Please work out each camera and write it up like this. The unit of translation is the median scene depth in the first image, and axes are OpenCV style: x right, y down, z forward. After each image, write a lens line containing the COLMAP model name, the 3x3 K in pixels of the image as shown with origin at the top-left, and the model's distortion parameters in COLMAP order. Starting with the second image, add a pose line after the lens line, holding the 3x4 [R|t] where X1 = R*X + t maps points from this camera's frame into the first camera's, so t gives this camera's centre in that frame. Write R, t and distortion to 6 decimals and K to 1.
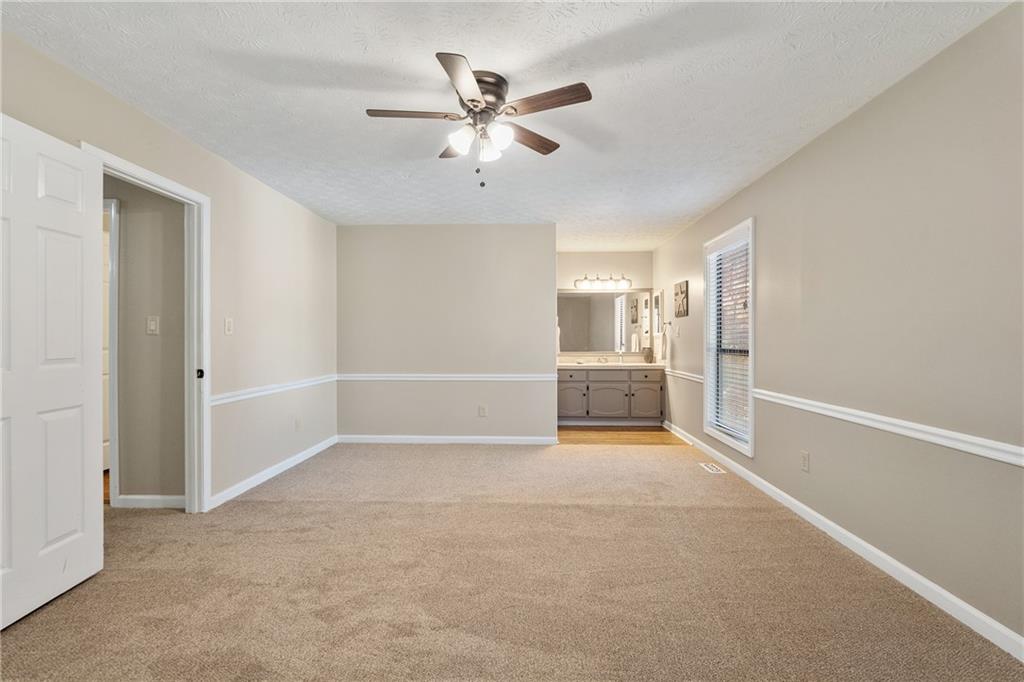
lens RADIAL K [[456.2, 0, 513.8], [0, 456.2, 338.3], [0, 0, 1]] dist [-0.004695, -0.000125]
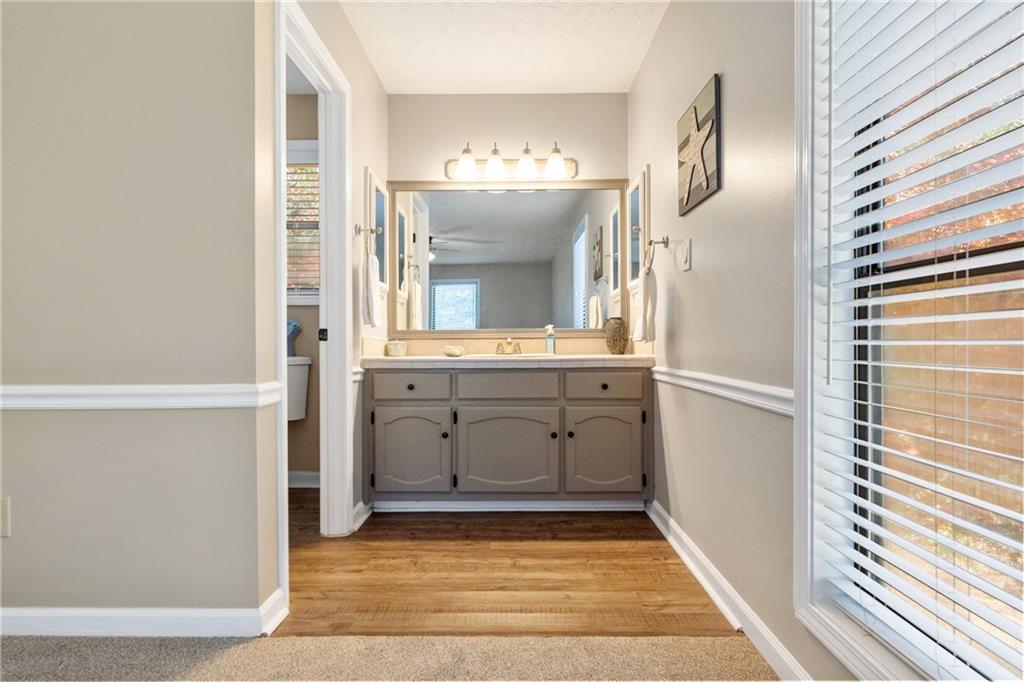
lens RADIAL K [[525.7, 0, 511.3], [0, 525.7, 342.9], [0, 0, 1]] dist [-0.003082, -0.000116]
pose [[0.999508, -0.002881, 0.031236, 0.197183], [0.002632, 0.999964, 0.008032, 0.043131], [-0.031258, -0.007946, 0.999480, 0.558107]]
